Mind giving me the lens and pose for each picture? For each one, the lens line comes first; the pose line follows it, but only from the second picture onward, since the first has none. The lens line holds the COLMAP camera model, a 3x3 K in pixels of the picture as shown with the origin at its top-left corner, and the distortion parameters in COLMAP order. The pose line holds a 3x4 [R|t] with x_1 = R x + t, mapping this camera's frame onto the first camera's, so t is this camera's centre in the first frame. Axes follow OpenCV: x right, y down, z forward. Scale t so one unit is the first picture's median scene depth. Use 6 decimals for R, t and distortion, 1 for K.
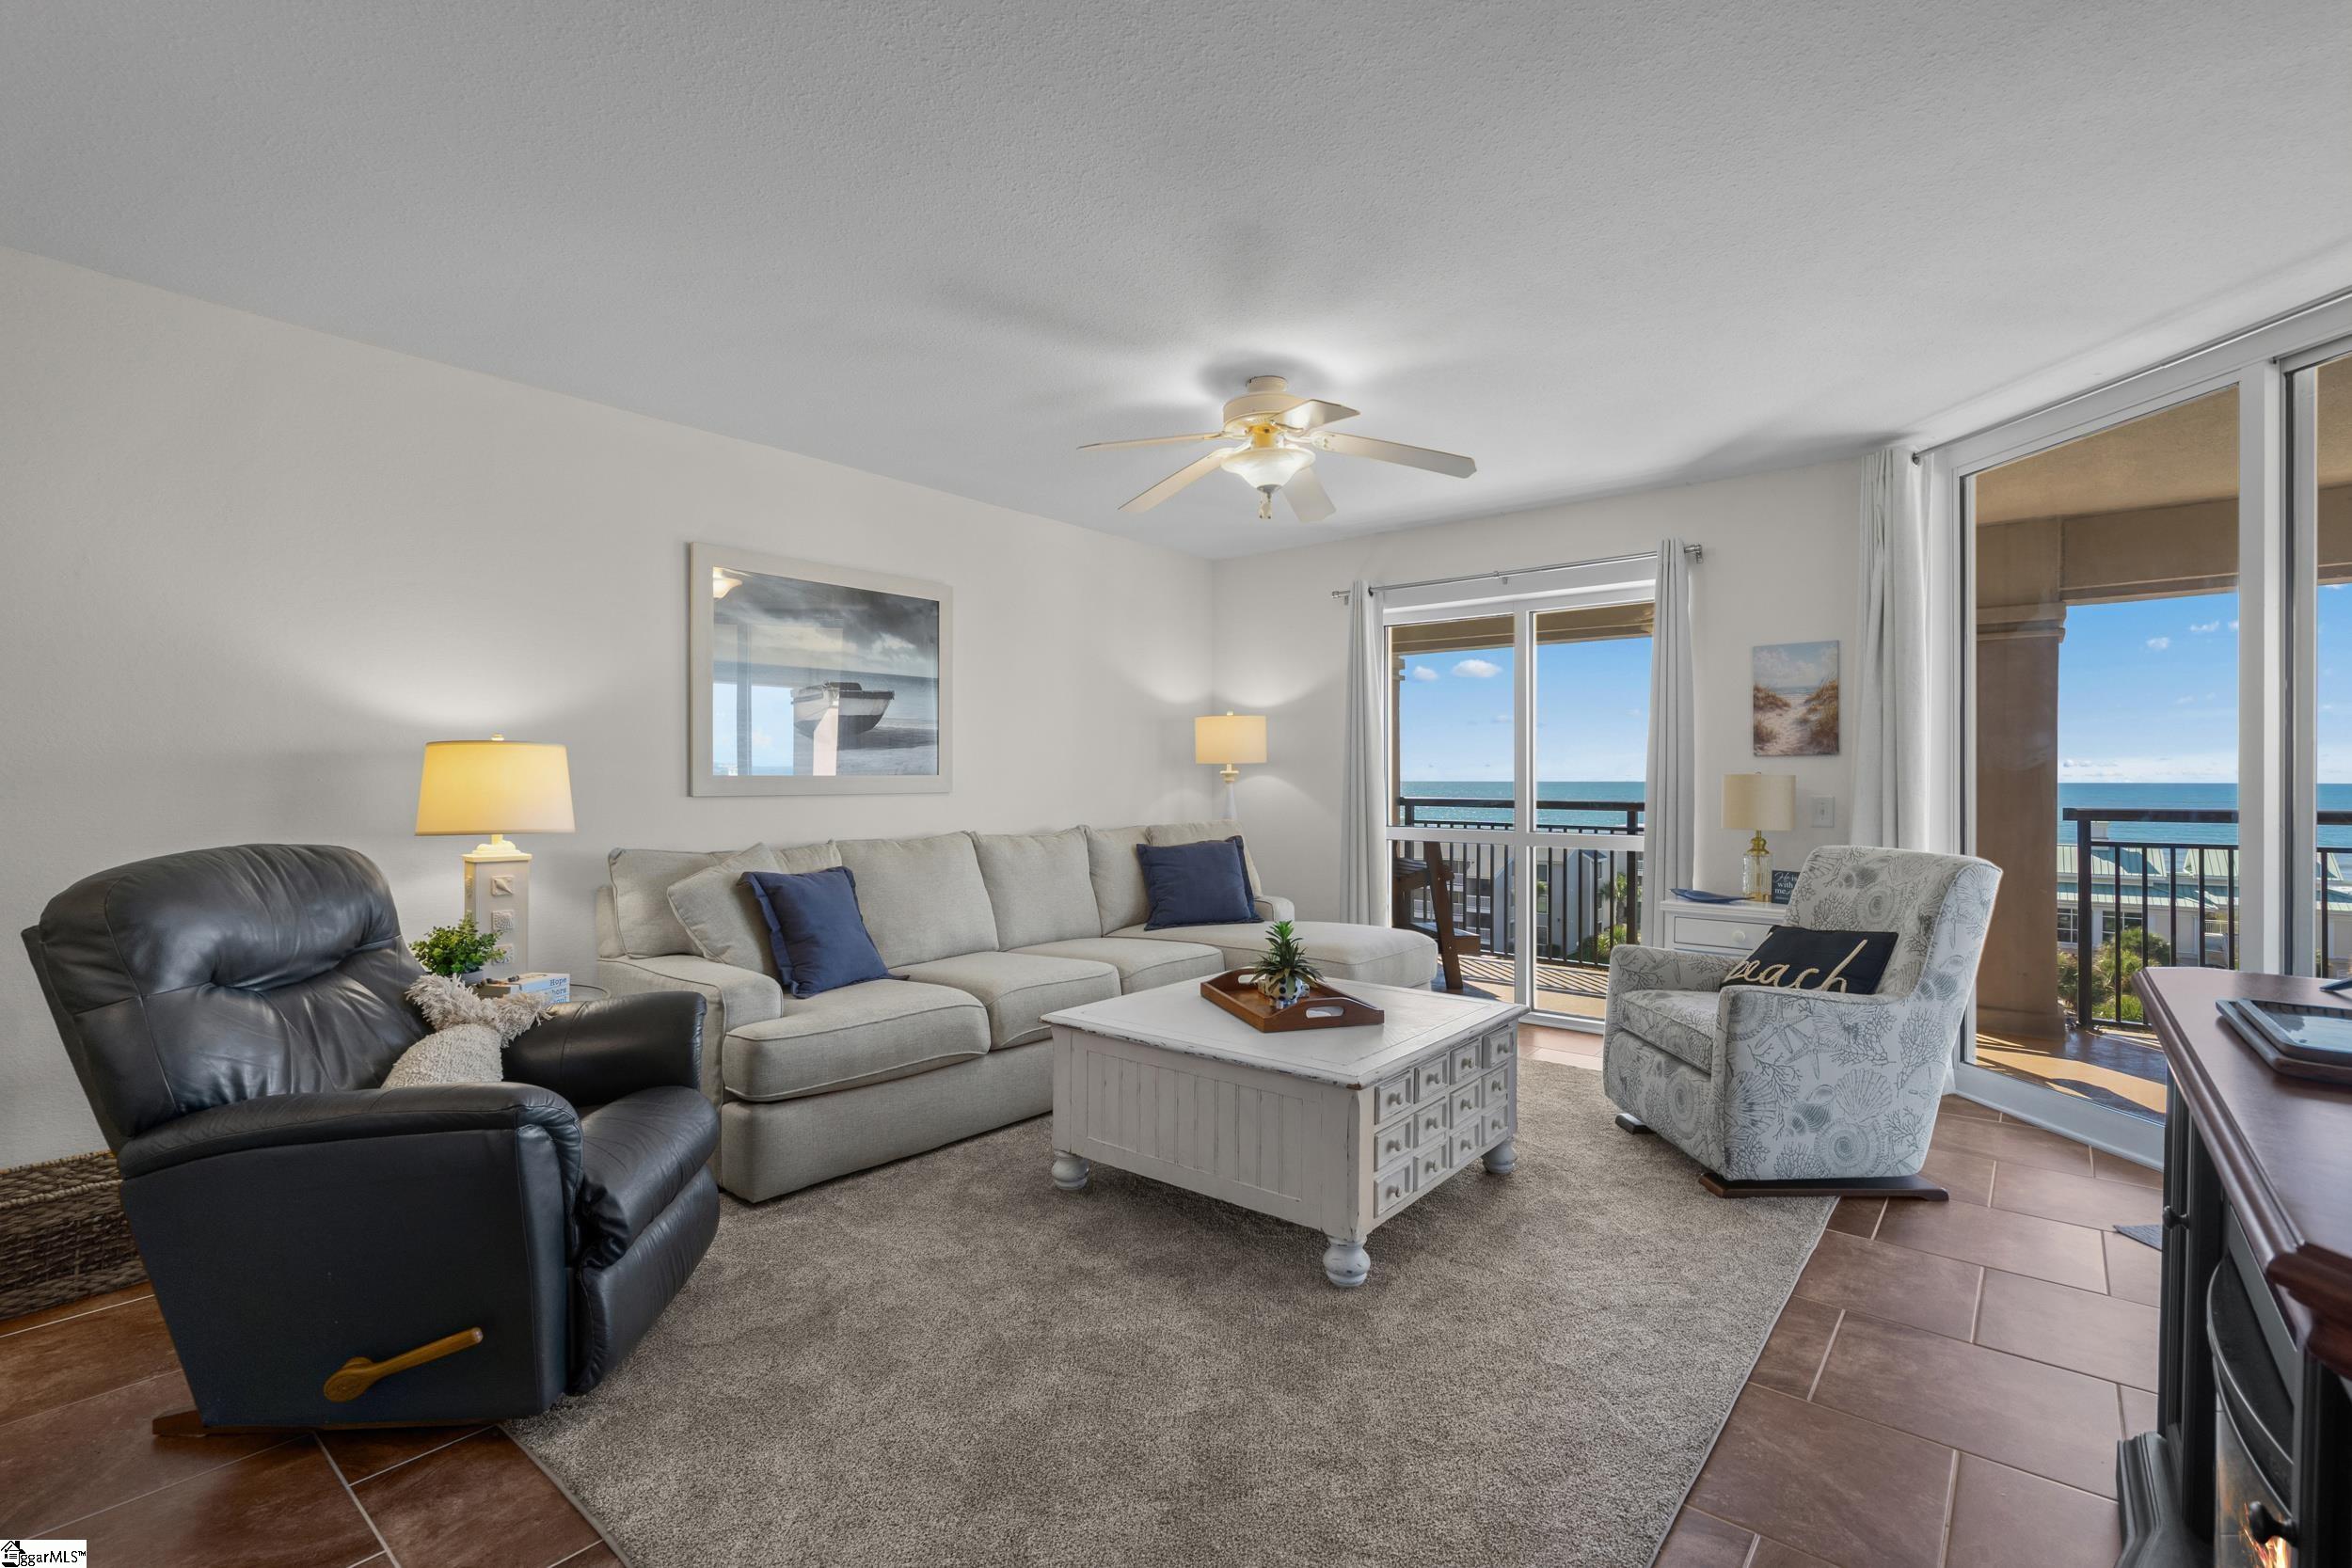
lens RADIAL K [[1075.8, 0, 1166.9], [0, 1075.8, 778.3], [0, 0, 1]] dist [-0.006724, 0.004494]
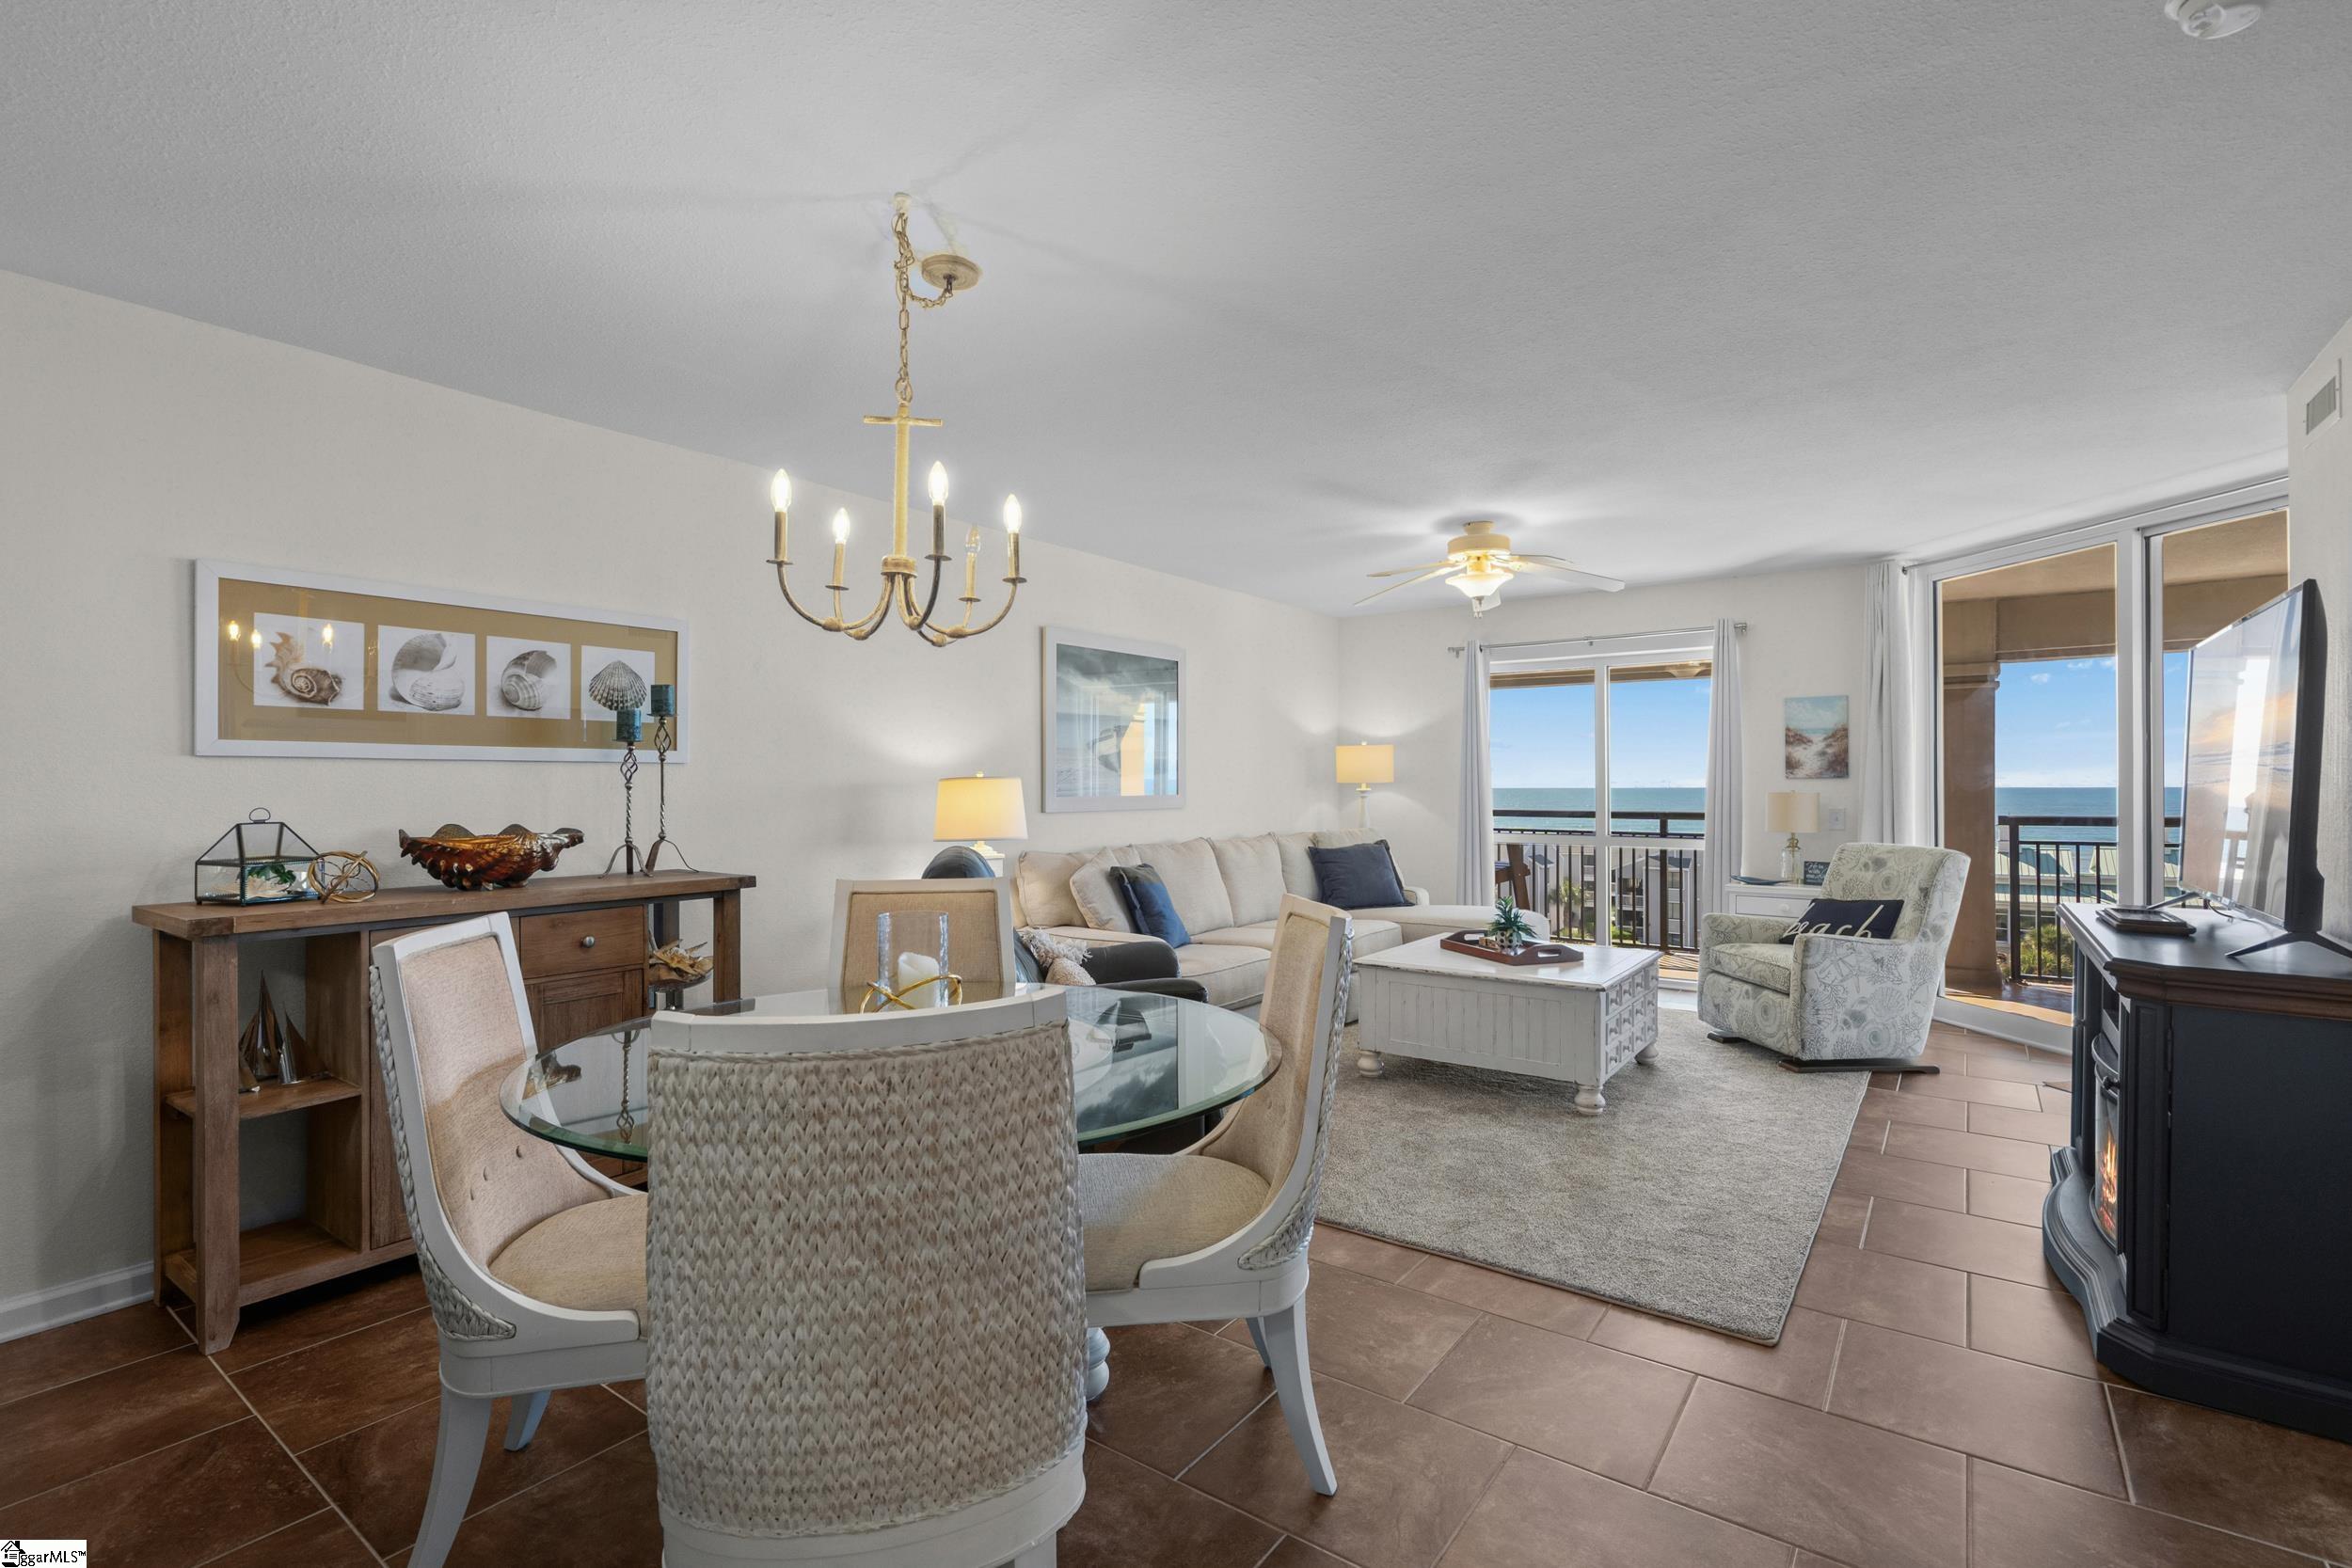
lens RADIAL K [[1075.8, 0, 1176.8], [0, 1075.8, 786.9], [0, 0, 1]] dist [-0.006724, 0.004494]
pose [[0.998499, -0.004031, 0.054615, -0.339937], [0.004058, 0.999992, -0.000378, -0.014233], [-0.054613, 0.000599, 0.998507, -0.362645]]
